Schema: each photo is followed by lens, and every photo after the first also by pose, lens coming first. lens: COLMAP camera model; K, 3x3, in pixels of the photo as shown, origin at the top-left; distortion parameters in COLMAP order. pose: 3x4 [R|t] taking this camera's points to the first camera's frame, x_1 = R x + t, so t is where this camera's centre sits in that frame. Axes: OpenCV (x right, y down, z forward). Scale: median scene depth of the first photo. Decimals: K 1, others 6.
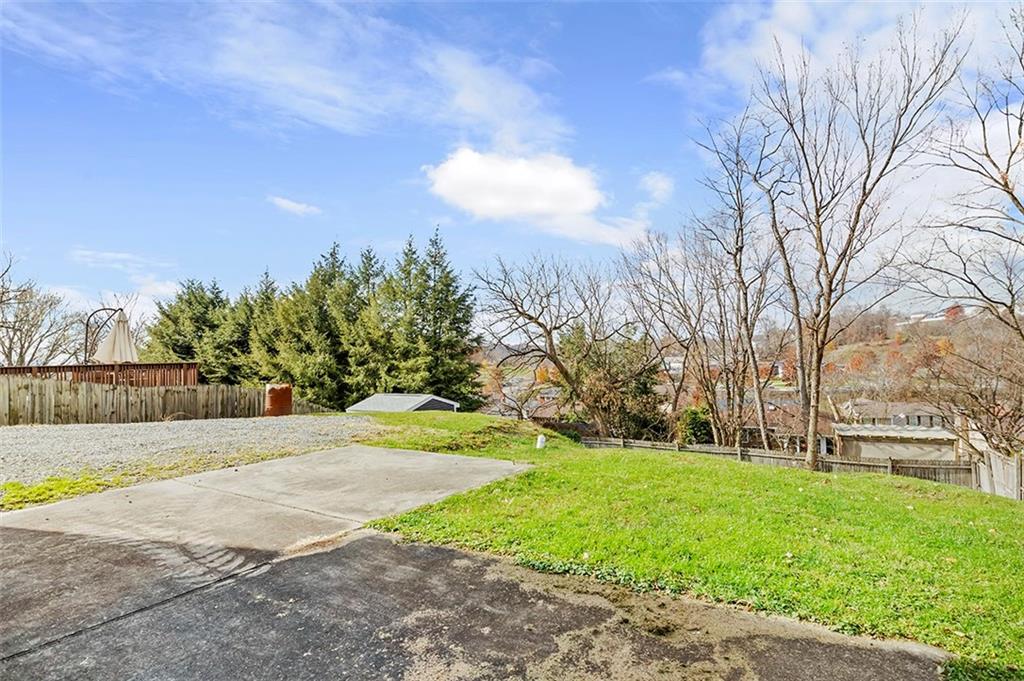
lens RADIAL K [[519.2, 0, 514.6], [0, 519.2, 333.4], [0, 0, 1]] dist [-0.002092, -0.000467]
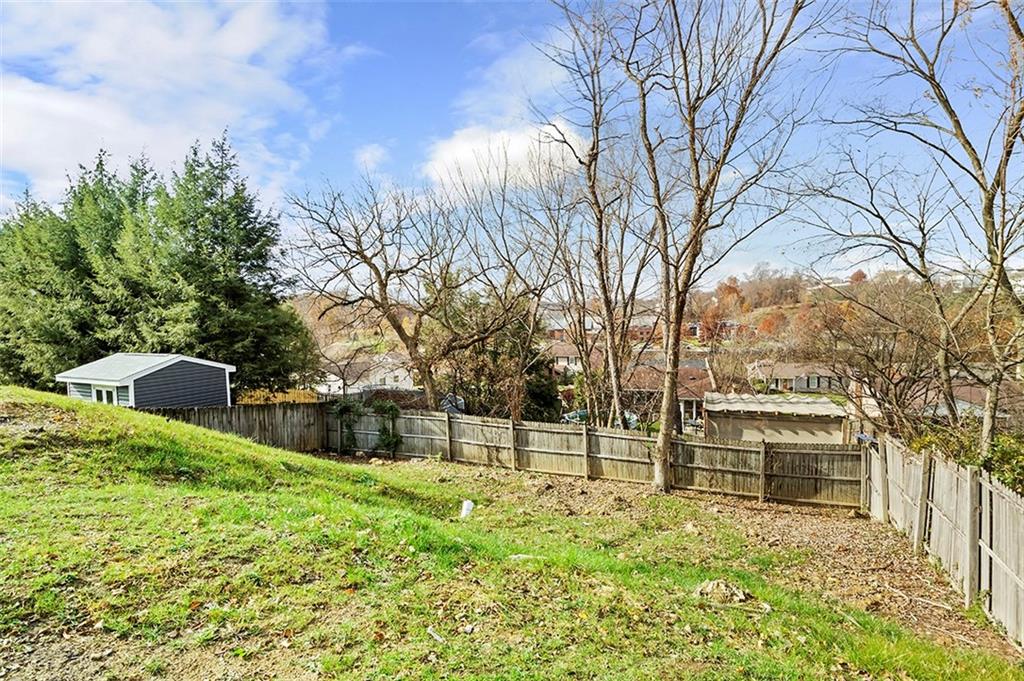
lens RADIAL K [[543.0, 0, 512.0], [0, 543.0, 340.5], [0, 0, 1]] dist [0.005471, 0.000134]
pose [[0.990112, 0.005209, 0.140180, 0.209849], [-0.017869, 0.995853, 0.089208, 0.026687], [-0.139134, -0.090831, 0.986099, 0.239476]]
